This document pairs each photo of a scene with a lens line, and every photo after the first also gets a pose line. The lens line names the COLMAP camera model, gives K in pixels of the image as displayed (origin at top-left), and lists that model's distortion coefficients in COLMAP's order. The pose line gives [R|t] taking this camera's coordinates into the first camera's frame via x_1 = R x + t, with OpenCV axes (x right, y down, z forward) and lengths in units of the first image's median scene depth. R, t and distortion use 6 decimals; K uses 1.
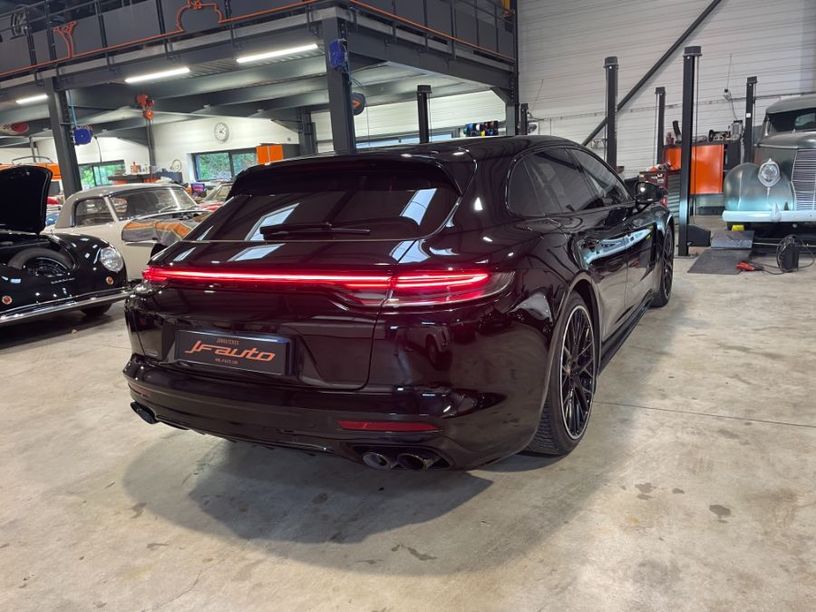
lens RADIAL K [[617.9, 0, 406.1], [0, 617.9, 307.9], [0, 0, 1]] dist [0.109690, -0.149313]
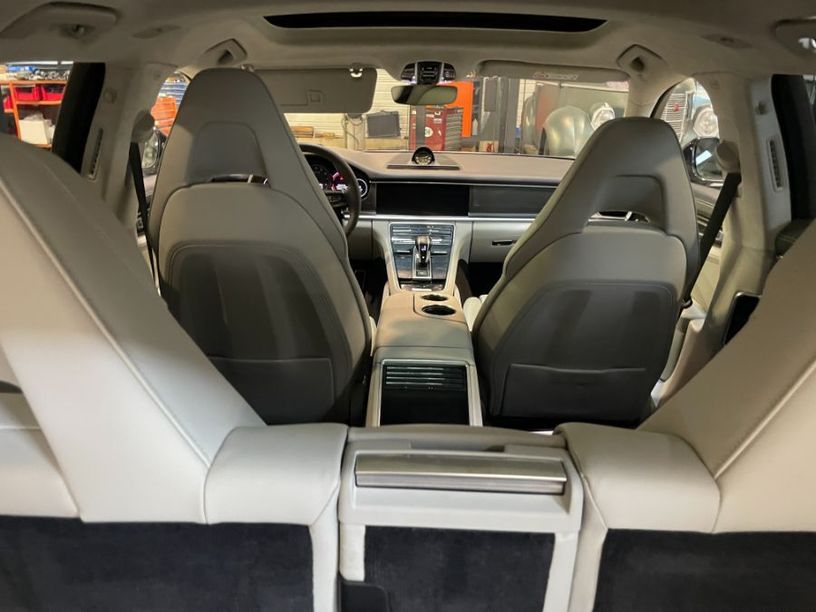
lens RADIAL K [[620.1, 0, 404.7], [0, 620.1, 303.6], [0, 0, 1]] dist [0.096413, -0.131151]
pose [[0.879690, -0.077187, 0.469242, -0.078354], [0.027485, 0.993342, 0.111873, -0.136204], [-0.474753, -0.085516, 0.875954, 0.689874]]
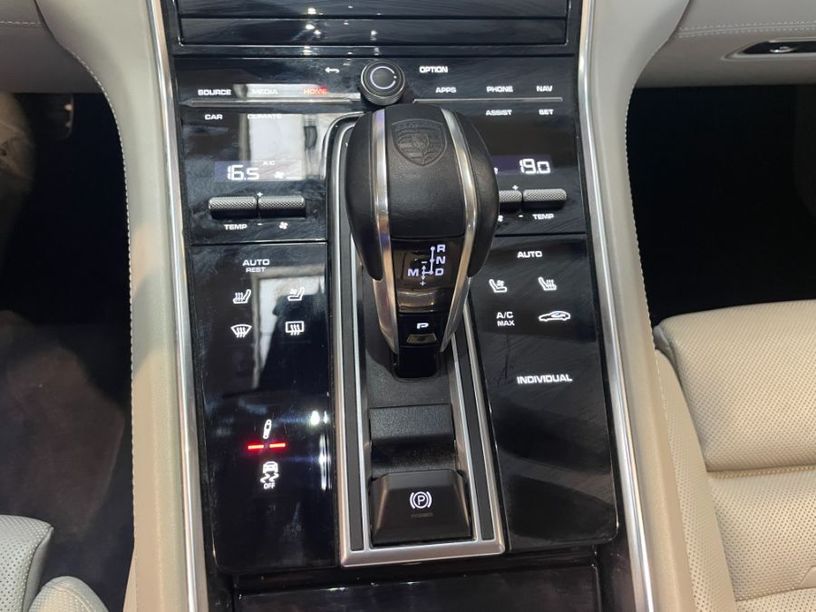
lens RADIAL K [[622.8, 0, 413.9], [0, 622.8, 308.3], [0, 0, 1]] dist [0.106509, -0.144426]
pose [[0.818079, -0.350646, 0.455845, 0.143824], [0.026109, 0.814454, 0.579640, -0.152727], [-0.574514, -0.462290, 0.675442, 1.082707]]
